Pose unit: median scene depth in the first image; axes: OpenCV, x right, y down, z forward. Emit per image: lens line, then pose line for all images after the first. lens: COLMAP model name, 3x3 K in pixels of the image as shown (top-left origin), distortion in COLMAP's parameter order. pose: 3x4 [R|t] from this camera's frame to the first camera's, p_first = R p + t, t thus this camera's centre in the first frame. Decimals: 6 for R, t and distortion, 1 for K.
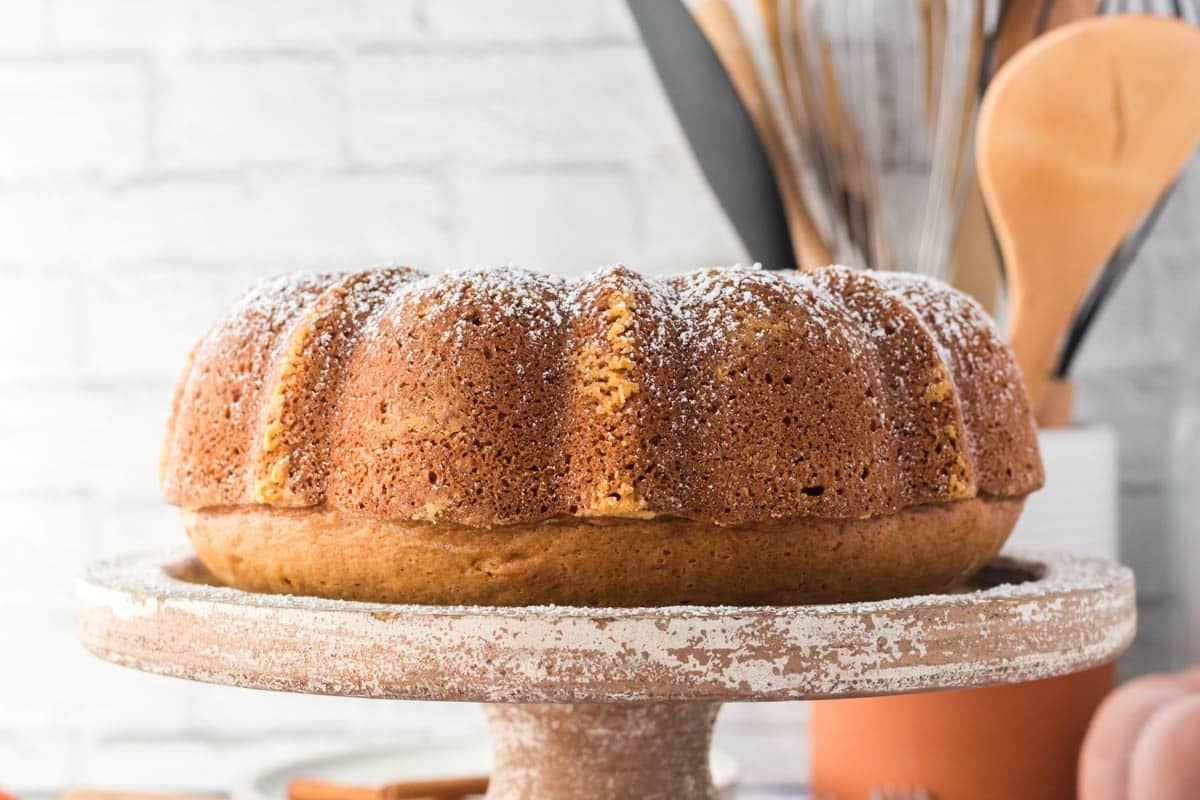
lens RADIAL K [[2147.3, 0, 679.1], [0, 2147.3, 399.0], [0, 0, 1]] dist [-0.030757, 0.015559]
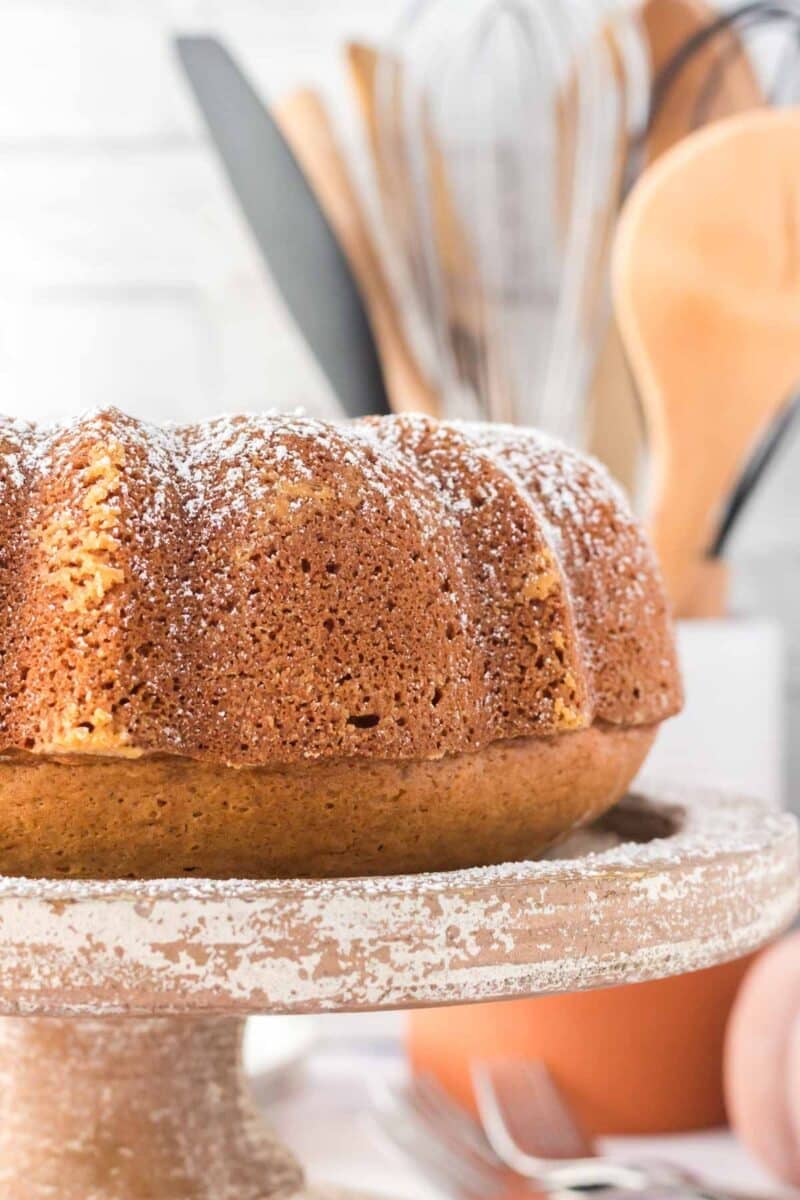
lens RADIAL K [[2352.8, 0, 396.6], [0, 2352.8, 586.6], [0, 0, 1]] dist [-0.036146, 0.232268]
pose [[0.999169, 0.014996, 0.037903, 0.041802], [-0.015343, 0.999843, 0.008879, -0.009834], [-0.037764, -0.009453, 0.999242, 0.199184]]
